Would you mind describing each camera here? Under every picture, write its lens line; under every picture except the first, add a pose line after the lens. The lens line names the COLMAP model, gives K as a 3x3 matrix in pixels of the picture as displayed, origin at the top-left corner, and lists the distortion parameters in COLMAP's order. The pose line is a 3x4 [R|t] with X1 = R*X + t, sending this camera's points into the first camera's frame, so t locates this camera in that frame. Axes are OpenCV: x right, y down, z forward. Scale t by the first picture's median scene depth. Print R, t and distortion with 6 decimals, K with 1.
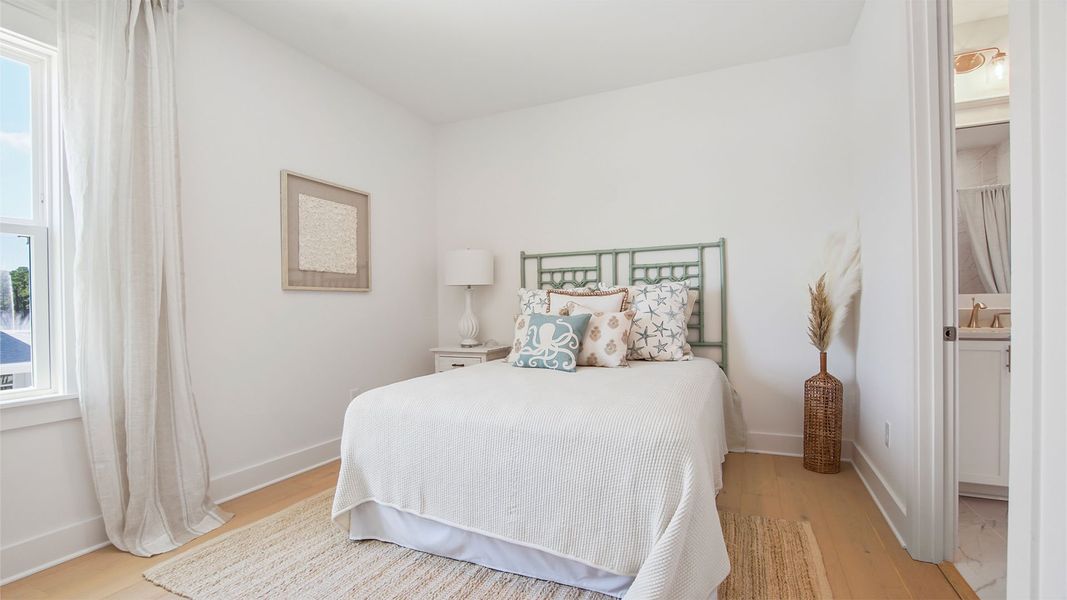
lens RADIAL K [[486.1, 0, 533.5], [0, 486.1, 300.0], [0, 0, 1]] dist [-0.030008, 0.000513]
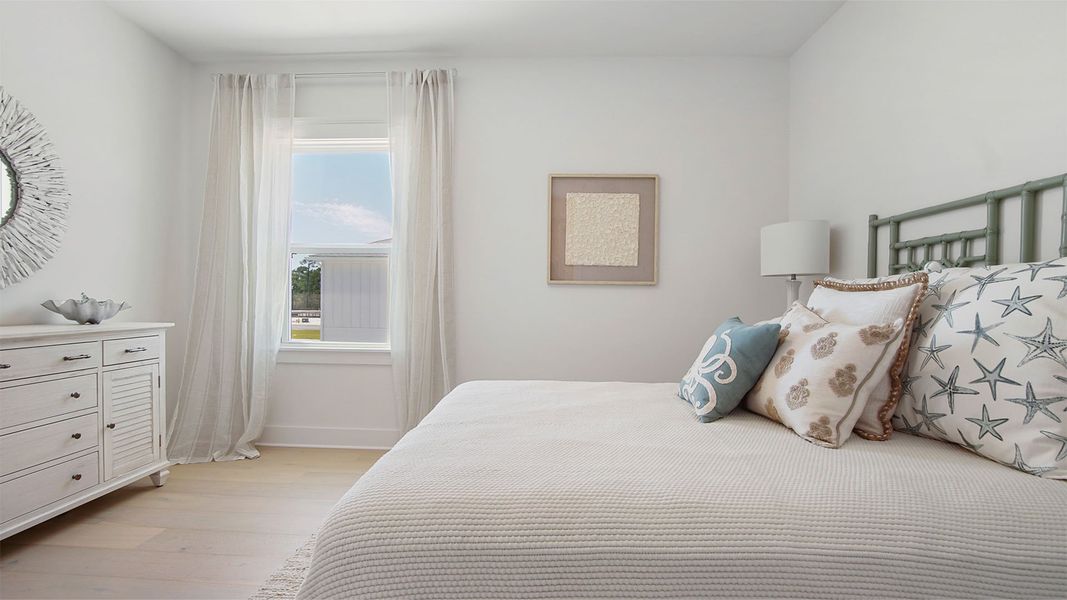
lens RADIAL K [[486.1, 0, 533.5], [0, 486.1, 300.0], [0, 0, 1]] dist [-0.030008, 0.000513]
pose [[0.371907, 0.022097, -0.928007, 0.467729], [-0.011008, 0.999751, 0.019394, -0.004943], [0.928205, 0.003003, 0.372058, 0.519608]]
